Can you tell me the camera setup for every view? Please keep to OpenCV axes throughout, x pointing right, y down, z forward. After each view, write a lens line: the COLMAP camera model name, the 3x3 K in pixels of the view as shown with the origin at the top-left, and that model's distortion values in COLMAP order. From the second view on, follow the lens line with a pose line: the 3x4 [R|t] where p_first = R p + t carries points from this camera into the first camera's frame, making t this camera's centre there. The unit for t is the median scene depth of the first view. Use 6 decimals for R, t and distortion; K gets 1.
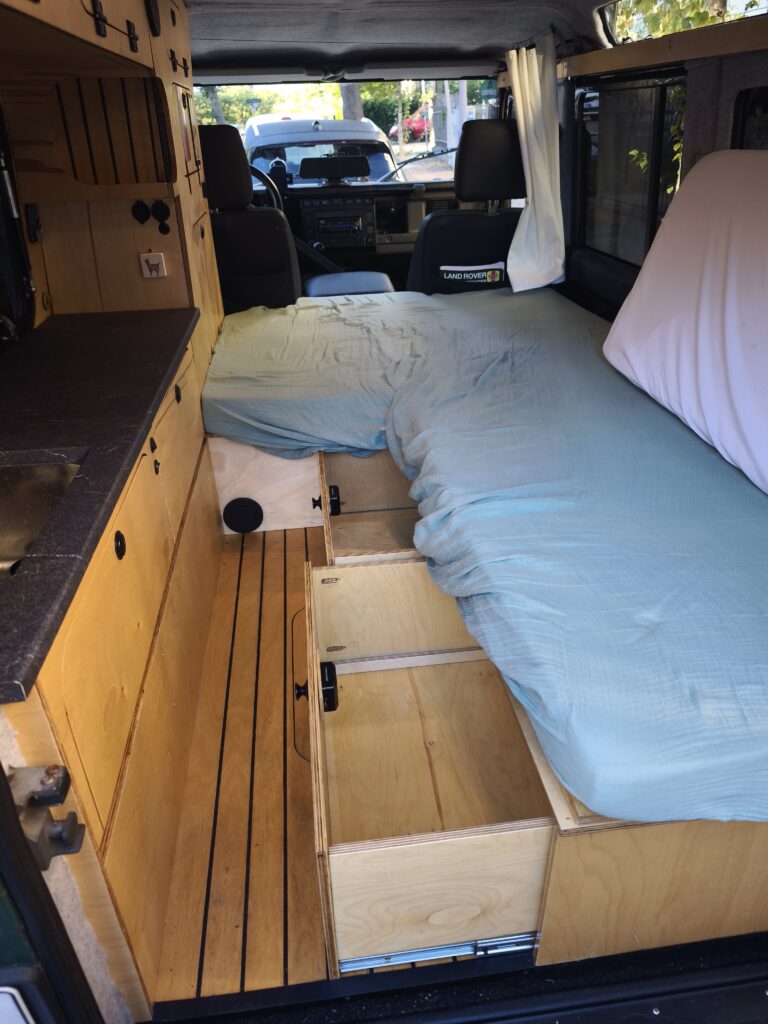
lens RADIAL K [[729.3, 0, 384.0], [0, 729.3, 512.0], [0, 0, 1]] dist [0.000302, 0.003826]
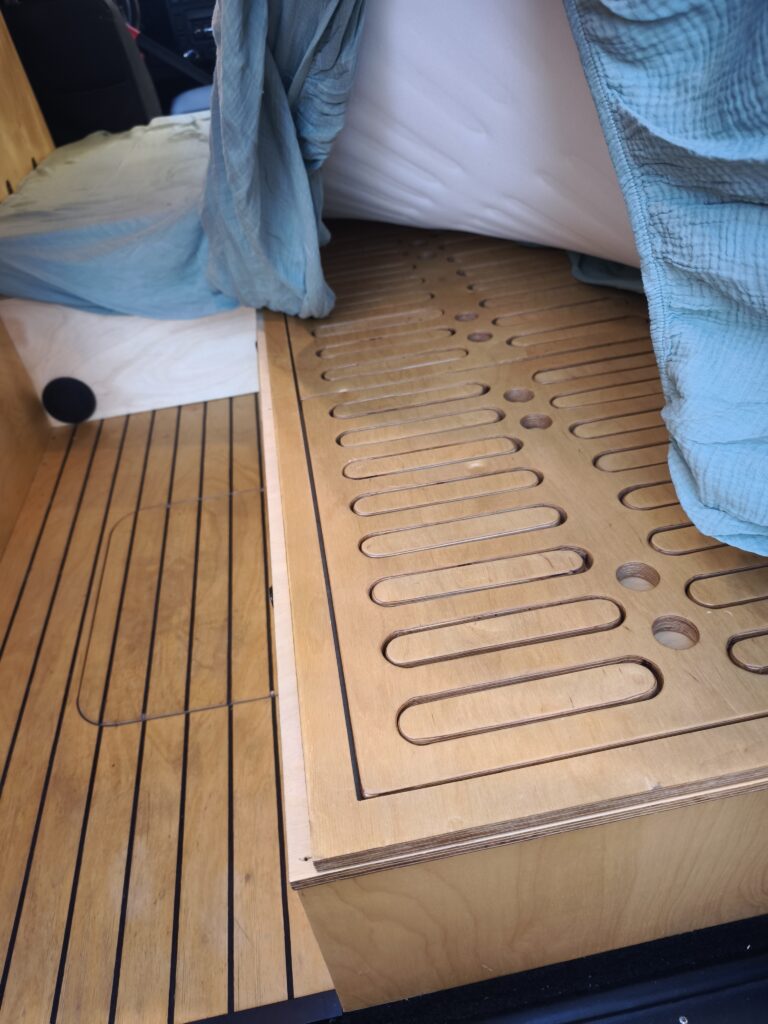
lens RADIAL K [[733.7, 0, 384.4], [0, 733.7, 531.9], [0, 0, 1]] dist [-0.011760, -0.004887]
pose [[0.996082, -0.086479, -0.018490, 0.154457], [0.088407, 0.978811, 0.184695, 0.028267], [0.002126, -0.185606, 0.982622, 0.211857]]
